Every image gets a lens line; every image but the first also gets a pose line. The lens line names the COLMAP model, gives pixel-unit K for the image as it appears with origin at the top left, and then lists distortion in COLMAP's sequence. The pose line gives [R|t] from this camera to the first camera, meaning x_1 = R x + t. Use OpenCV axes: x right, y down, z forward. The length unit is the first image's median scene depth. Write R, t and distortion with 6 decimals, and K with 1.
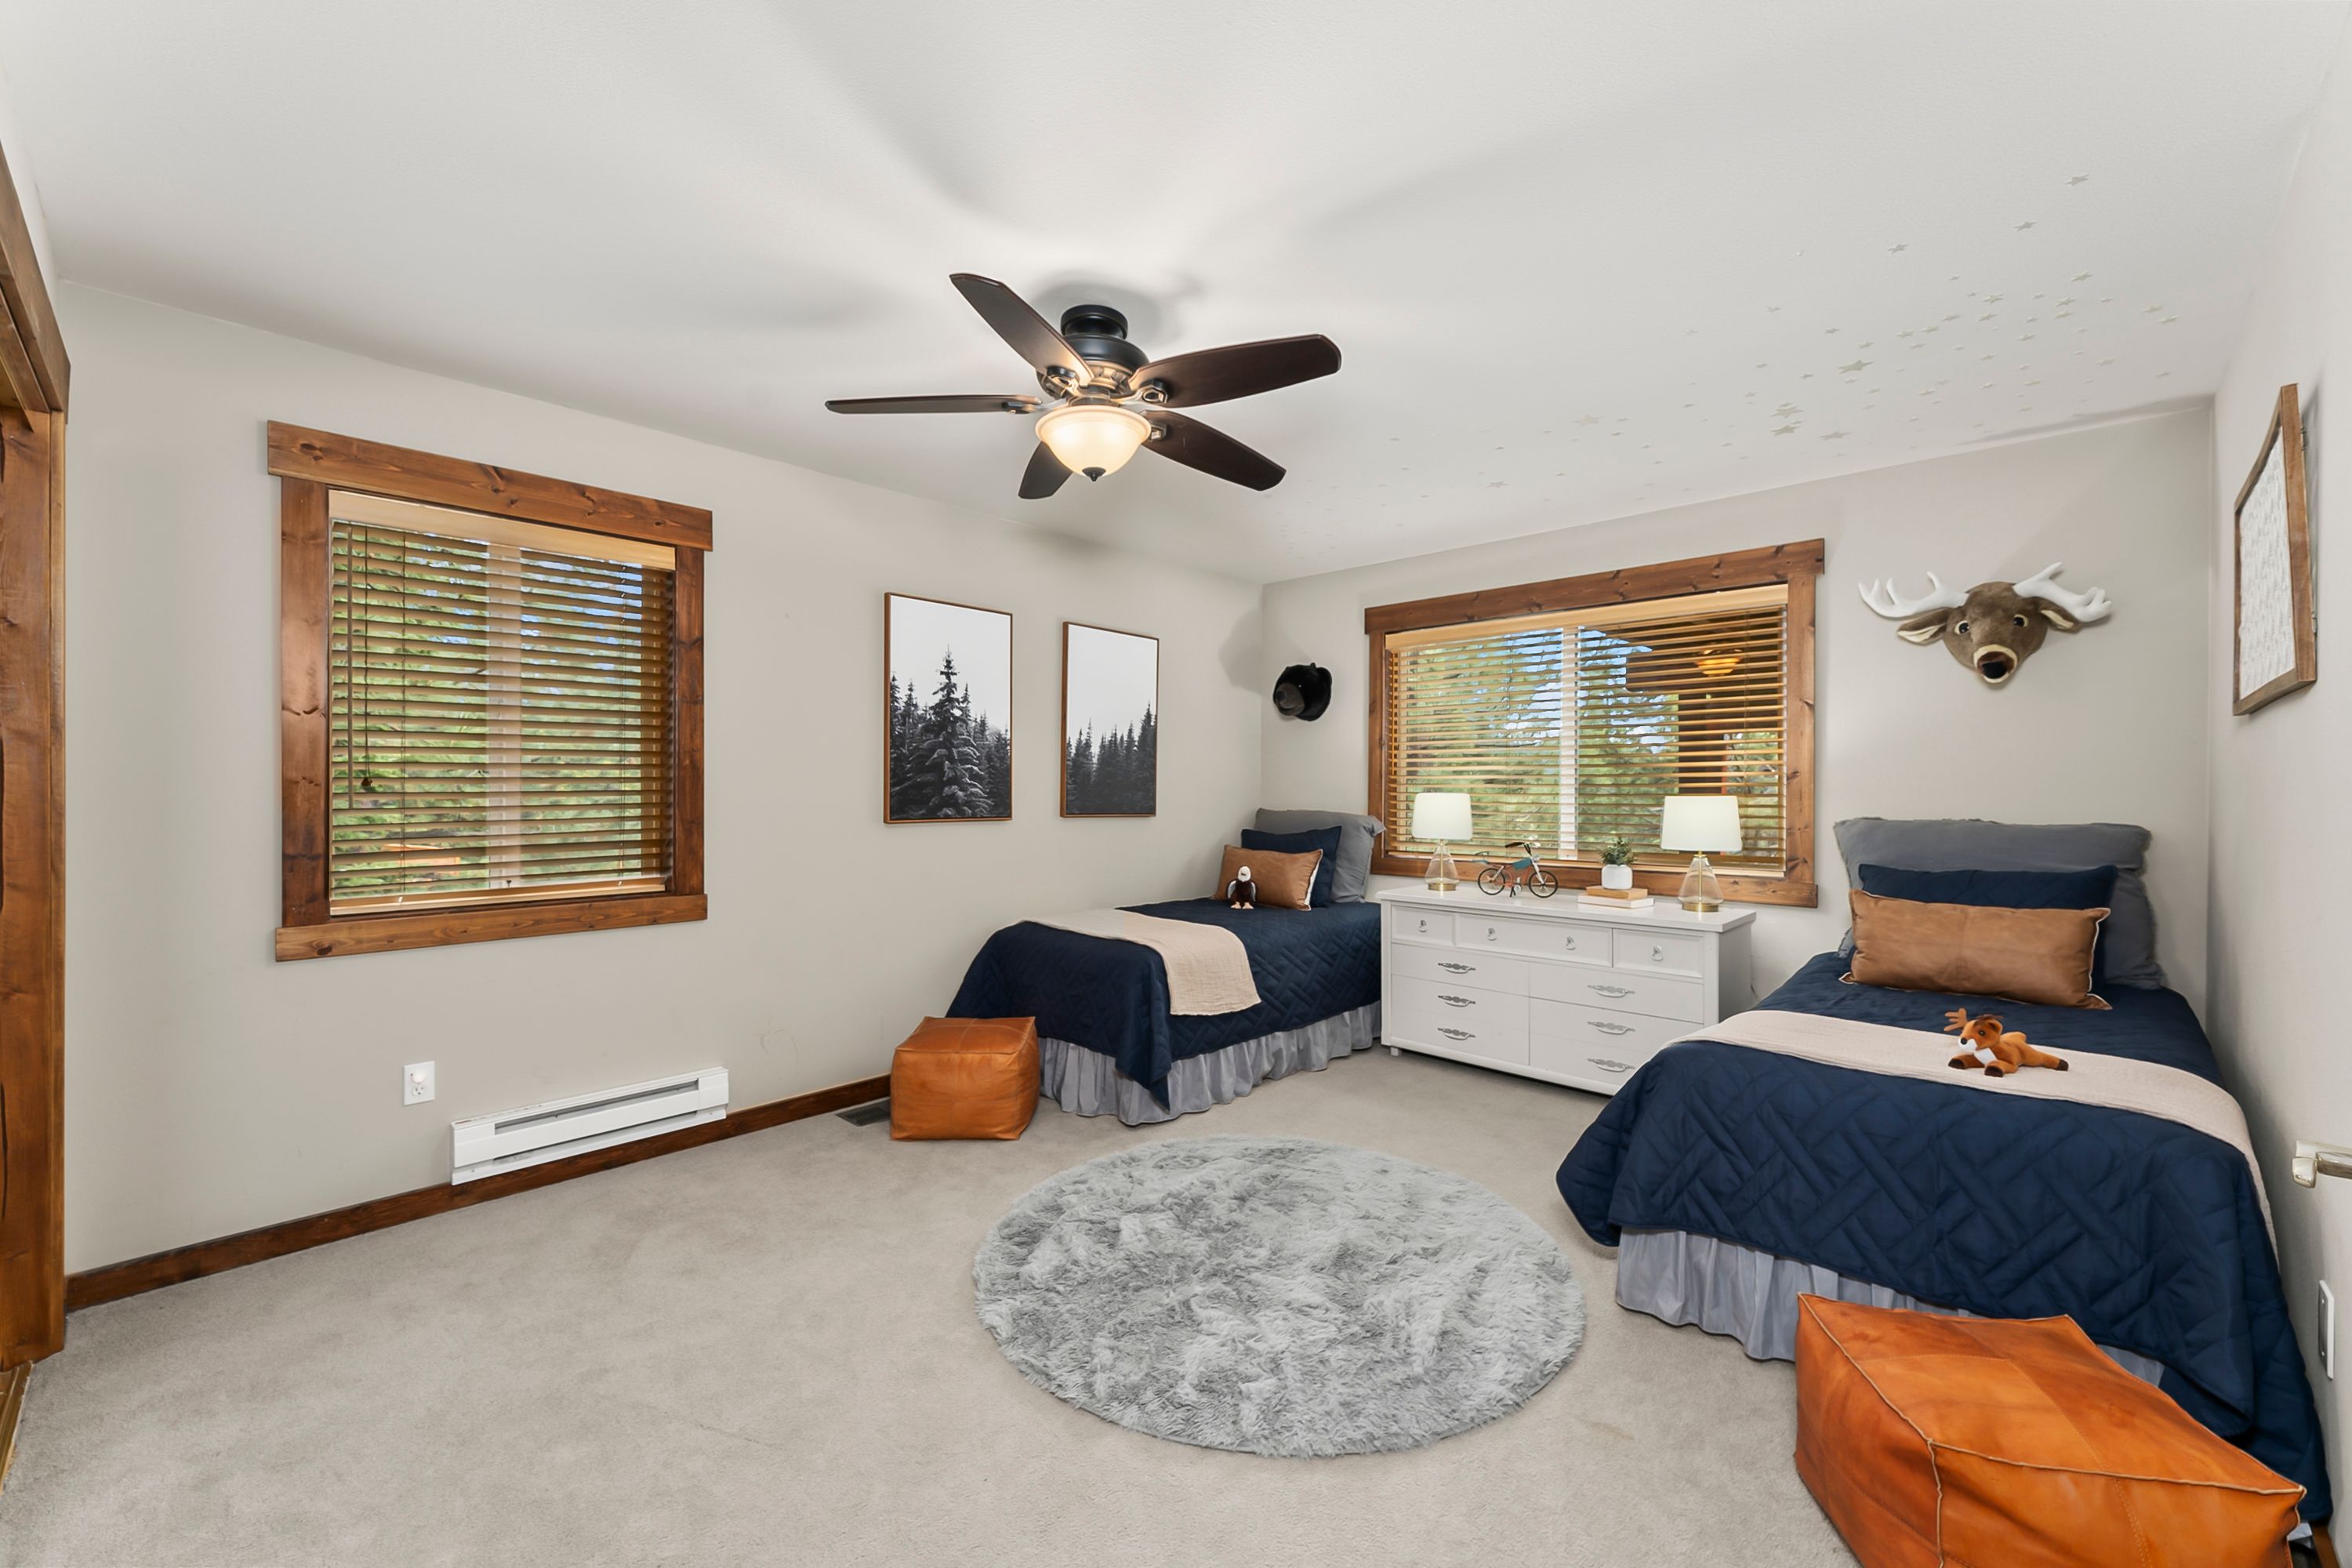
lens RADIAL K [[935.7, 0, 1175.5], [0, 935.7, 796.6], [0, 0, 1]] dist [0.000815, 0.000557]
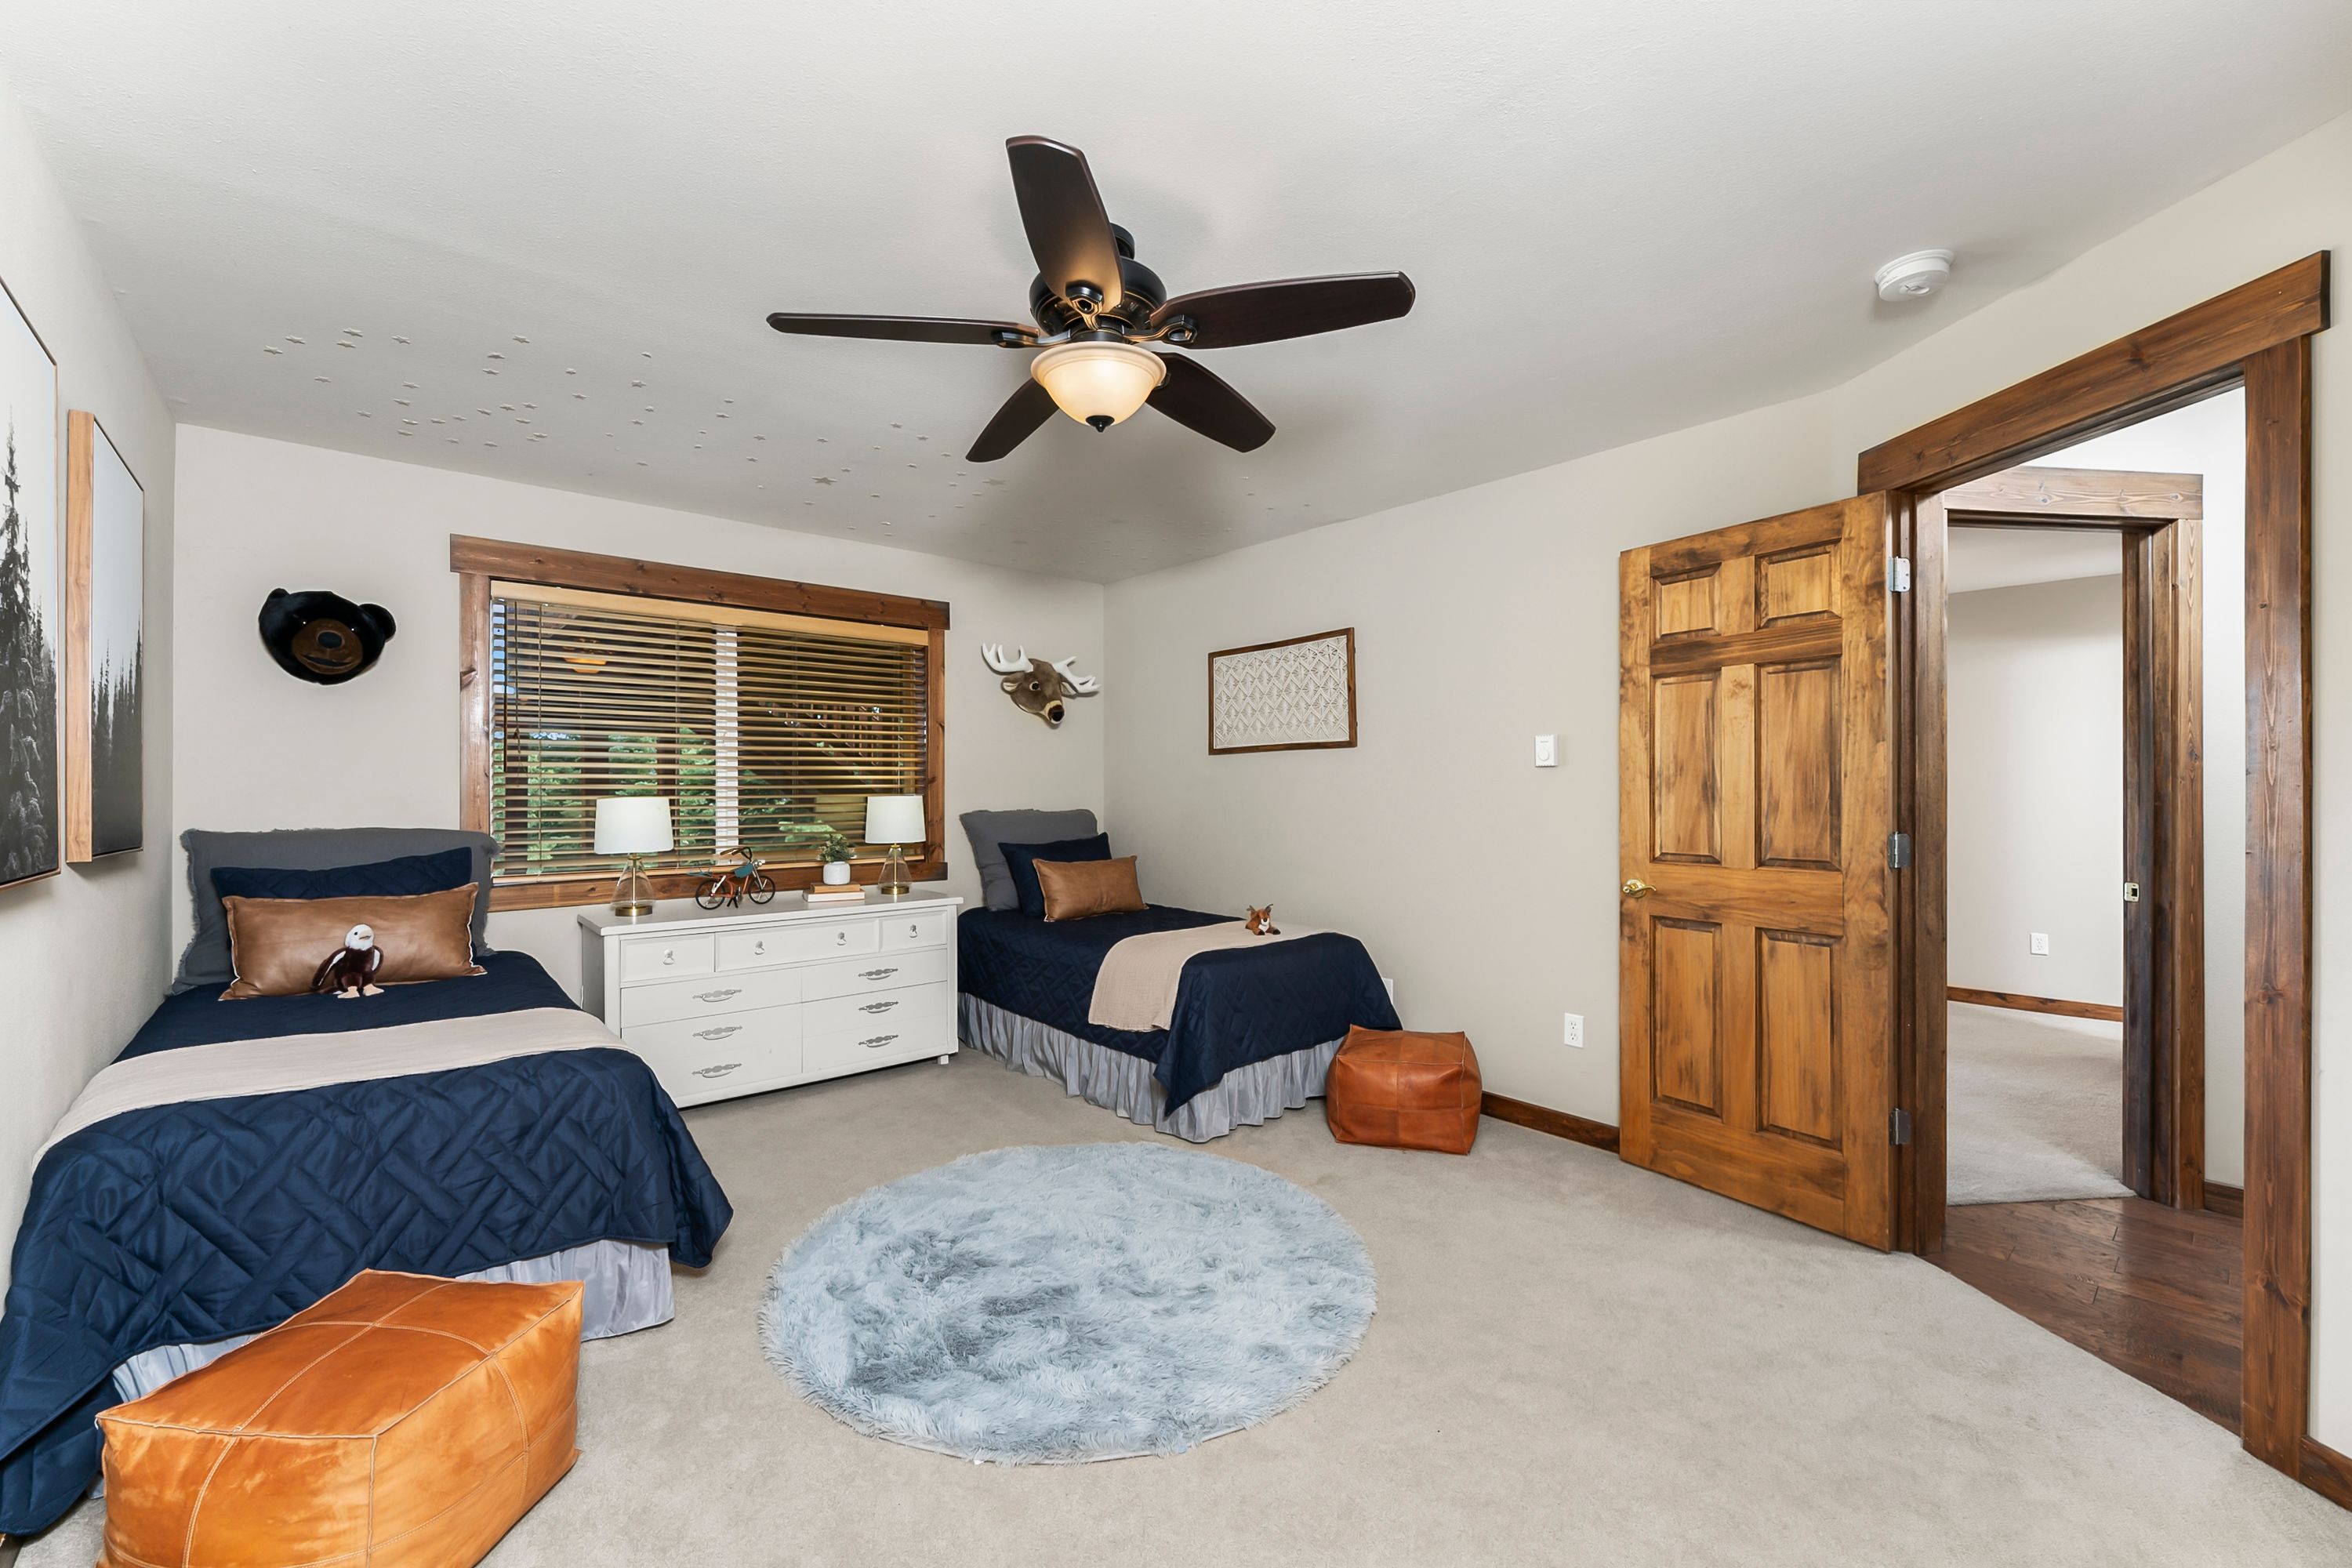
lens RADIAL K [[935.7, 0, 1182.5], [0, 935.7, 775.2], [0, 0, 1]] dist [0.000815, 0.000557]
pose [[0.091978, 0.013053, 0.995675, -0.590947], [0.011898, 0.999828, -0.014207, -0.006572], [-0.995690, 0.013153, 0.091807, 0.533749]]
